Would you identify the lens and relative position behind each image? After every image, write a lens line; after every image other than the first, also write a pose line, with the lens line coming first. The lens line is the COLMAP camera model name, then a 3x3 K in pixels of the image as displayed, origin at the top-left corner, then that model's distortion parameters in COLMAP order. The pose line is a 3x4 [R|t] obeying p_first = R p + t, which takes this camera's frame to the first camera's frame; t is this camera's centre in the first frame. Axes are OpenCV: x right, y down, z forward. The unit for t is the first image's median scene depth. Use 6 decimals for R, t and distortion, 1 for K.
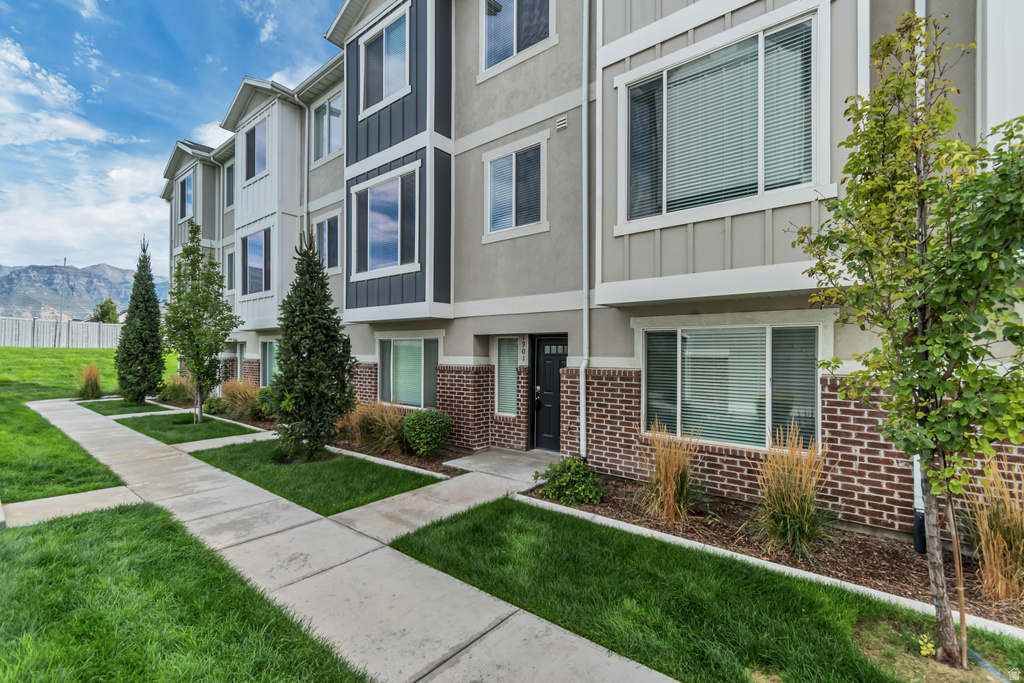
lens RADIAL K [[455.9, 0, 514.1], [0, 455.9, 346.3], [0, 0, 1]] dist [0.007989, 0.000061]
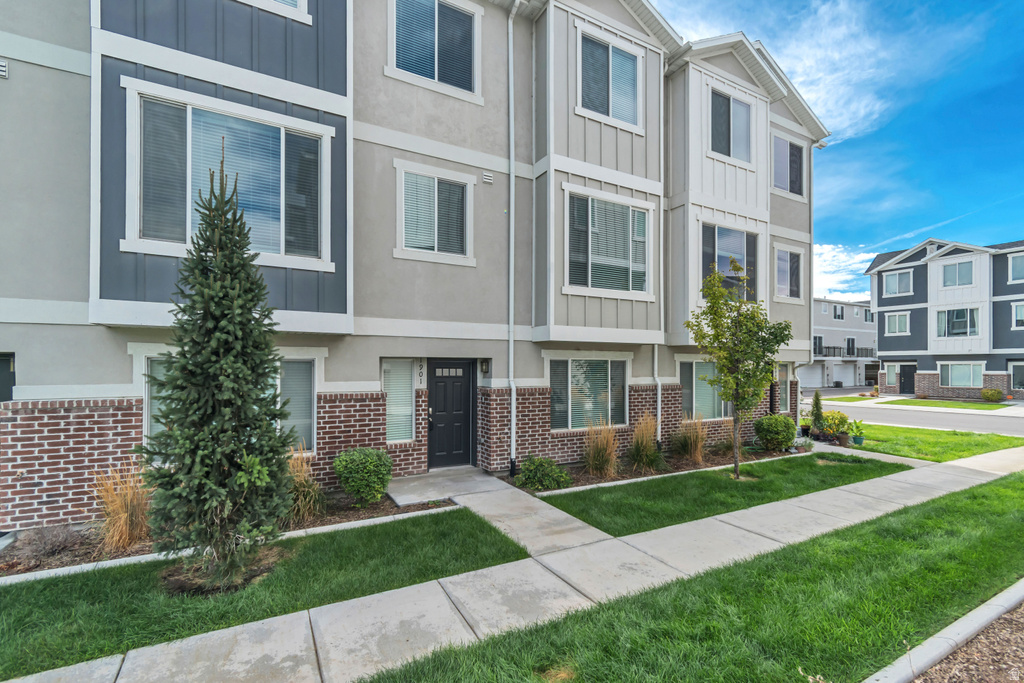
lens RADIAL K [[467.7, 0, 511.8], [0, 467.7, 360.0], [0, 0, 1]] dist [0.003102, -0.000554]
pose [[0.361992, 0.008975, 0.932138, -0.959345], [-0.013938, 0.999894, -0.004215, -0.020835], [-0.932077, -0.011467, 0.362079, 0.496238]]
